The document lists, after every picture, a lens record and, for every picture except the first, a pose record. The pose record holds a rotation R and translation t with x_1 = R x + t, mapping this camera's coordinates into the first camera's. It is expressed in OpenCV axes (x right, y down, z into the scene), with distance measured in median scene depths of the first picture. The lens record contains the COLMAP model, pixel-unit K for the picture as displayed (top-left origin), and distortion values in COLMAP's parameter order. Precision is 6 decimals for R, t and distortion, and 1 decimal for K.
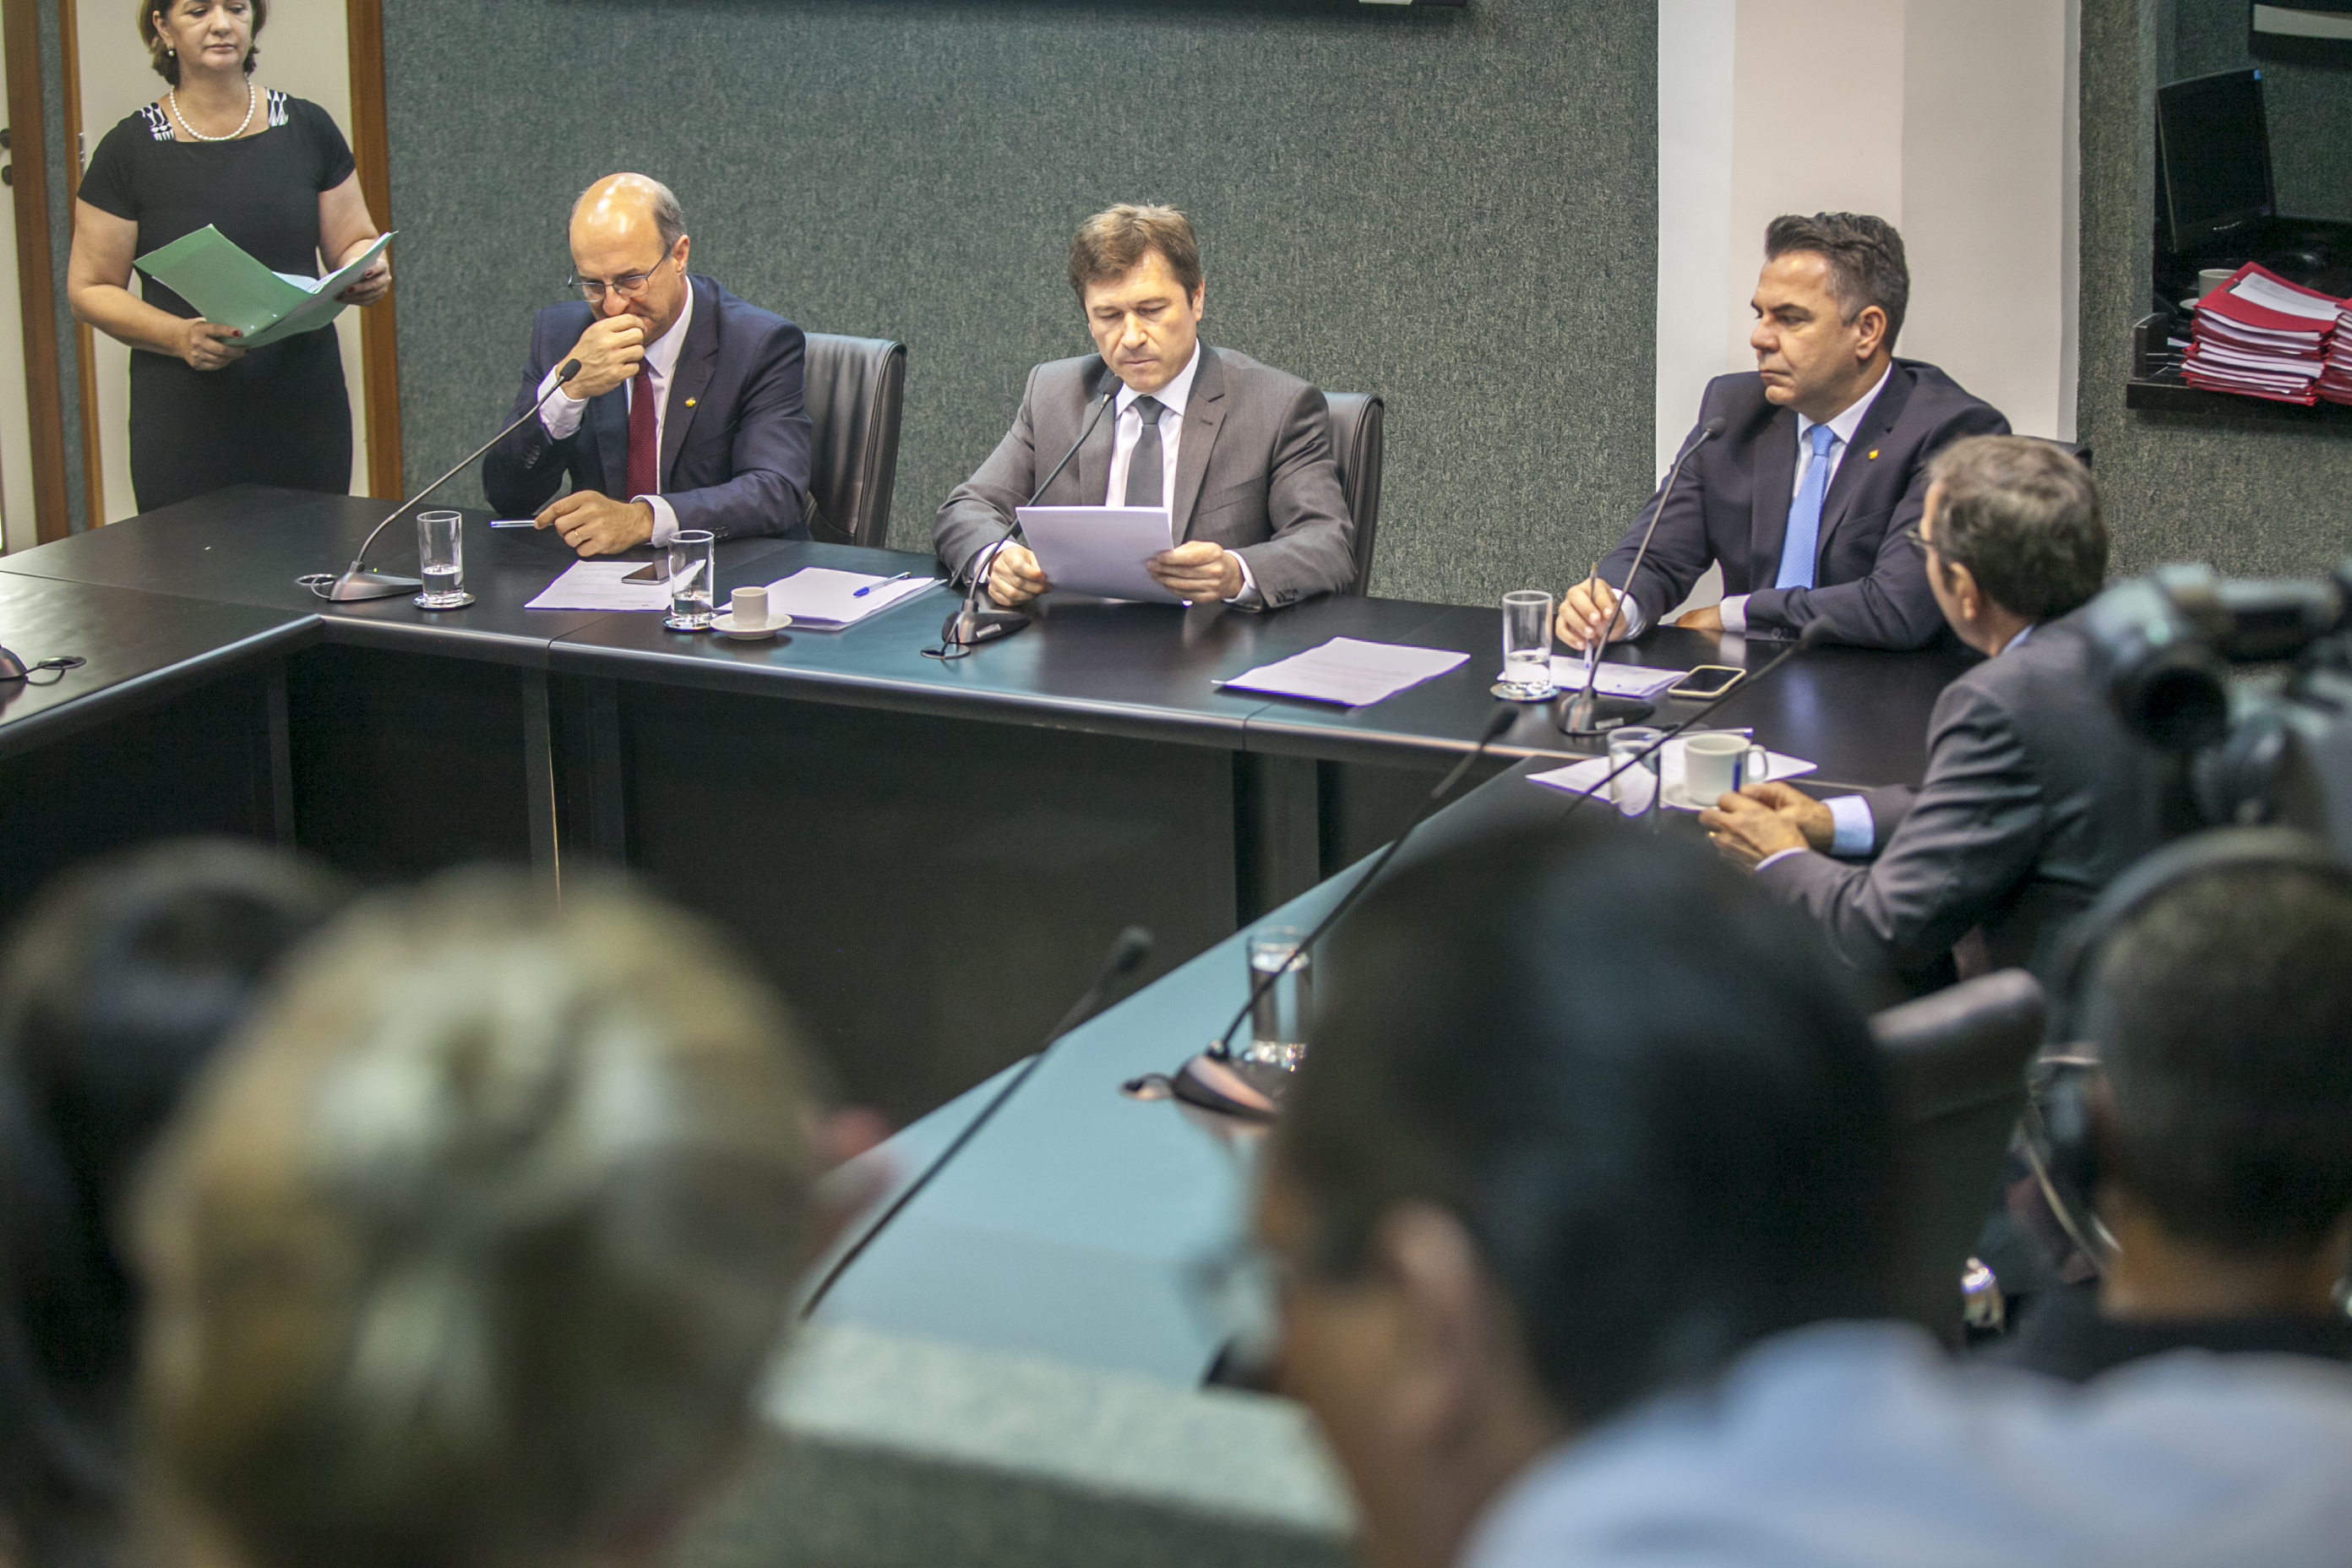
lens RADIAL K [[4786.8, 0, 1174.4], [0, 4786.8, 790.1], [0, 0, 1]] dist [-0.345161, 0.000000]
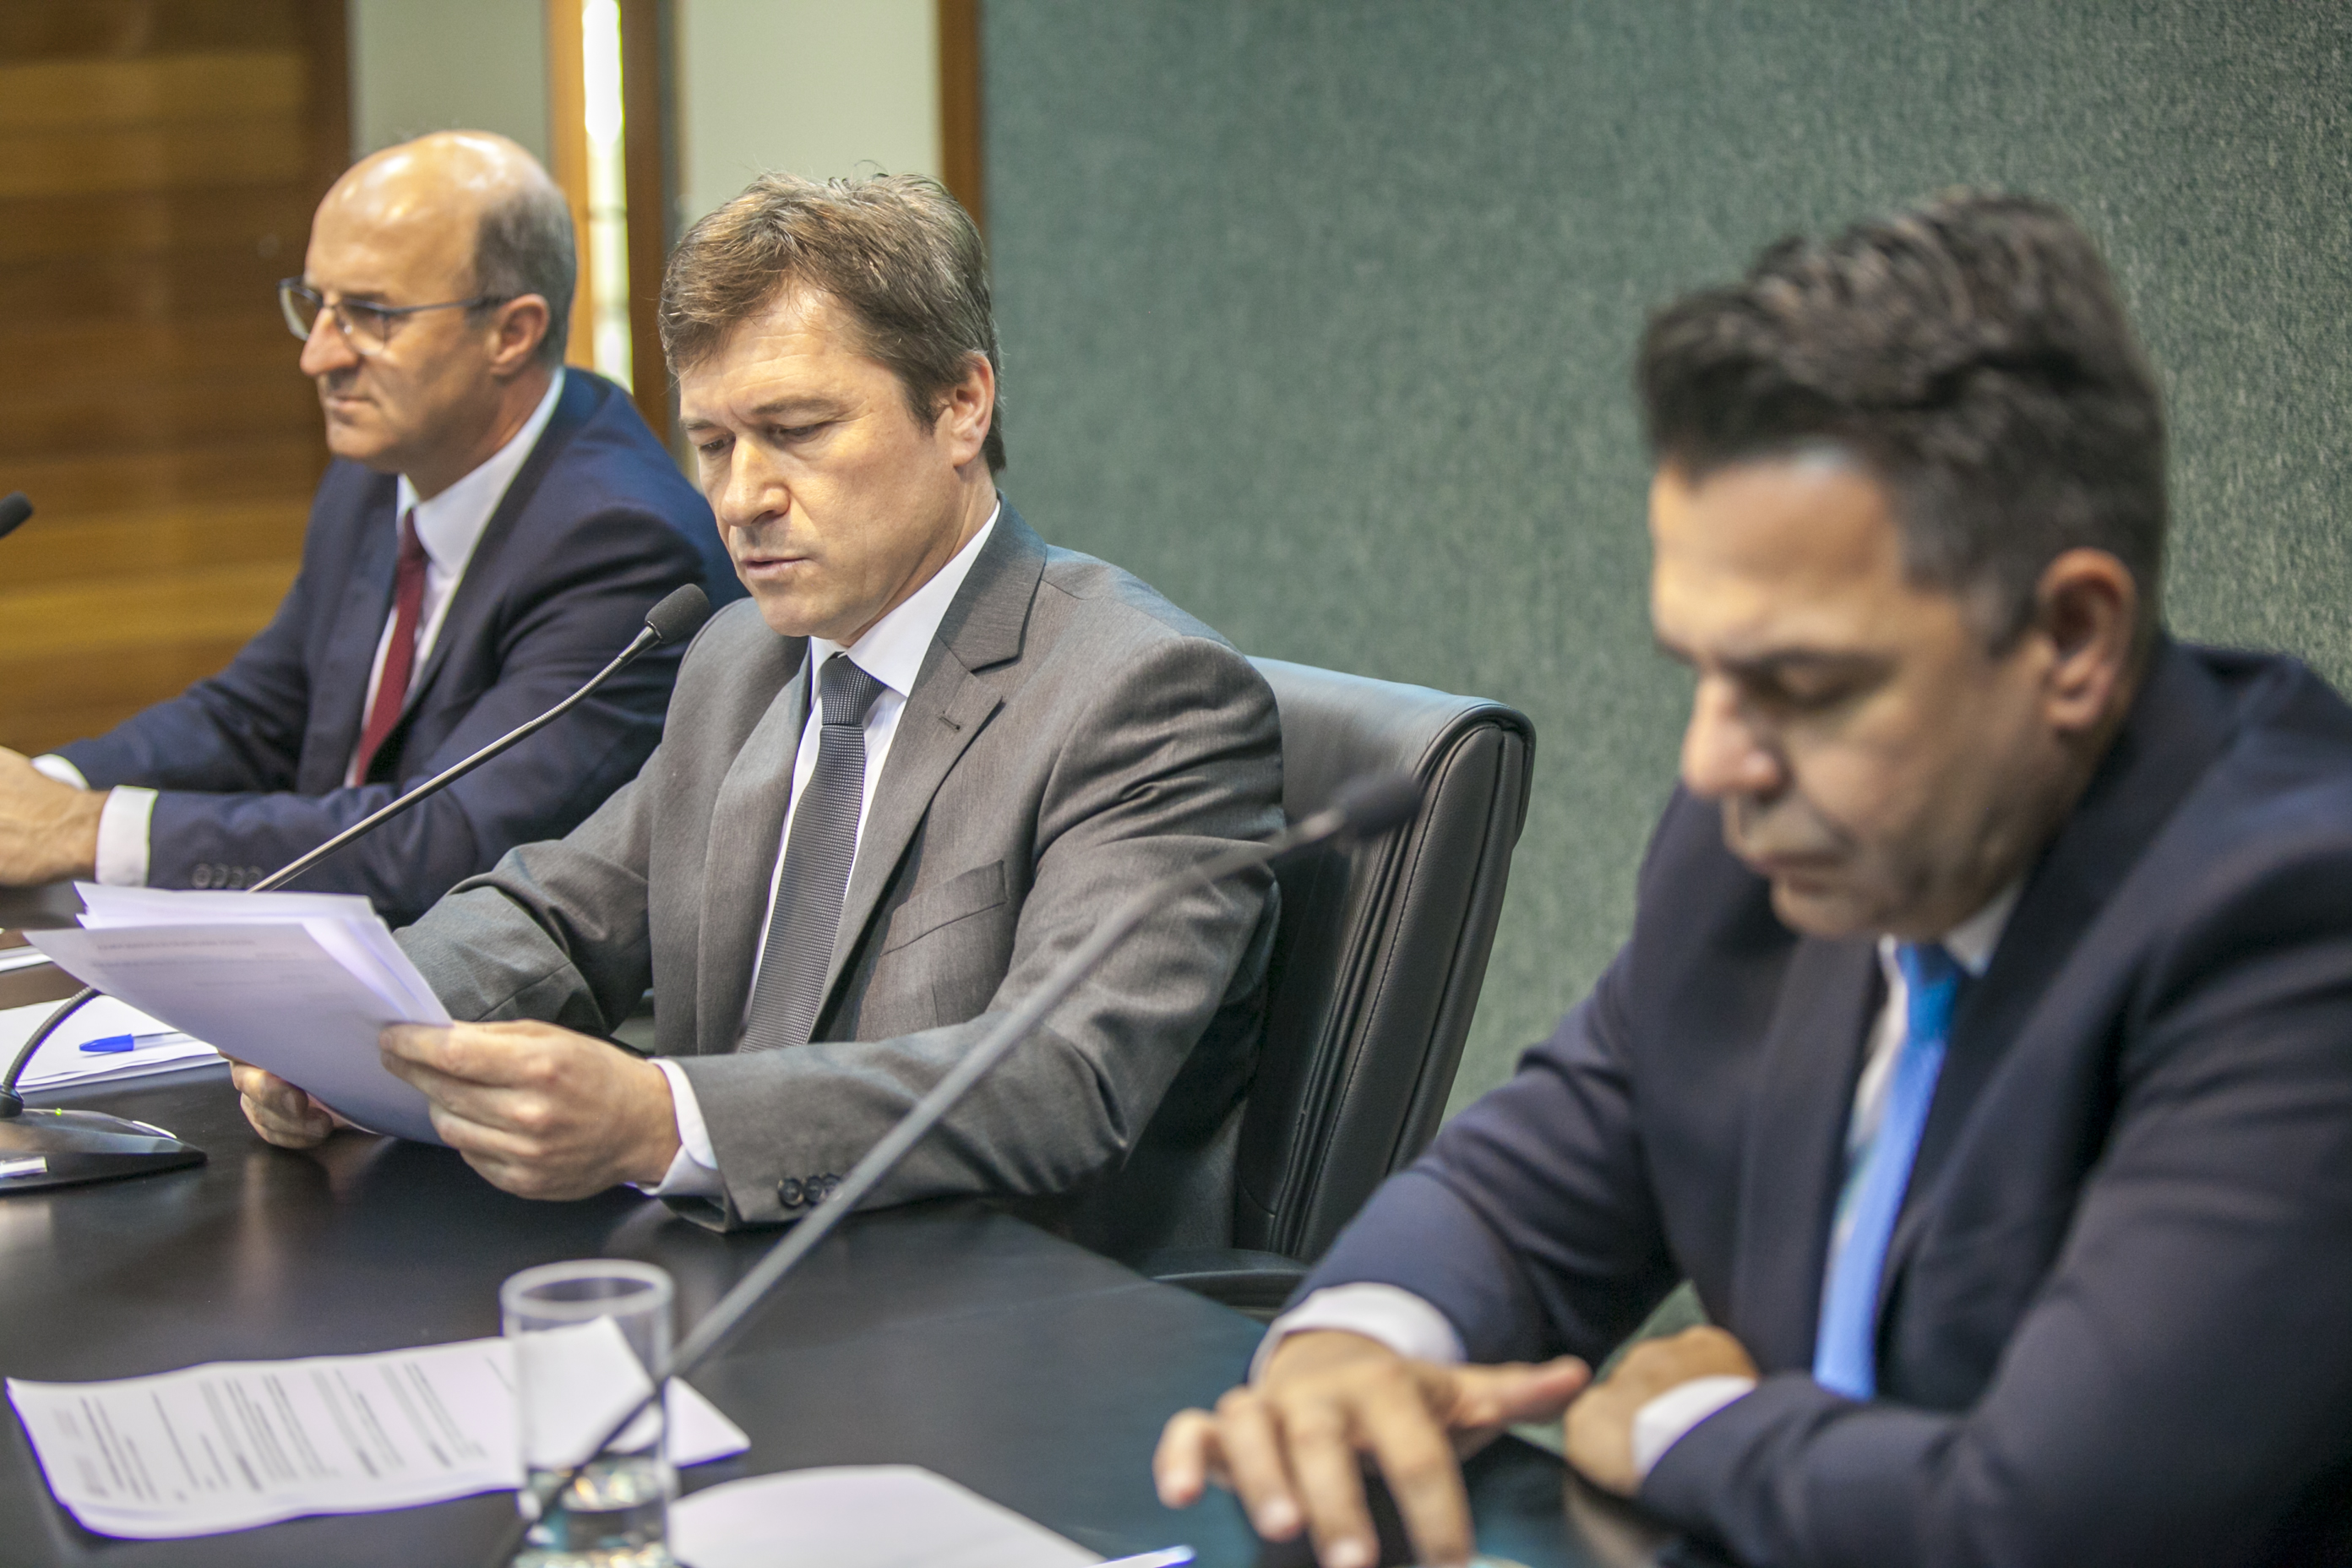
lens RADIAL K [[4786.8, 0, 1178.1], [0, 4786.8, 788.2], [0, 0, 1]] dist [-0.345161, 0.000000]
pose [[0.840204, 0.090220, -0.534713, 0.194230], [-0.135706, 0.989669, -0.046253, -0.048444], [0.525016, 0.111426, 0.843767, 0.578978]]
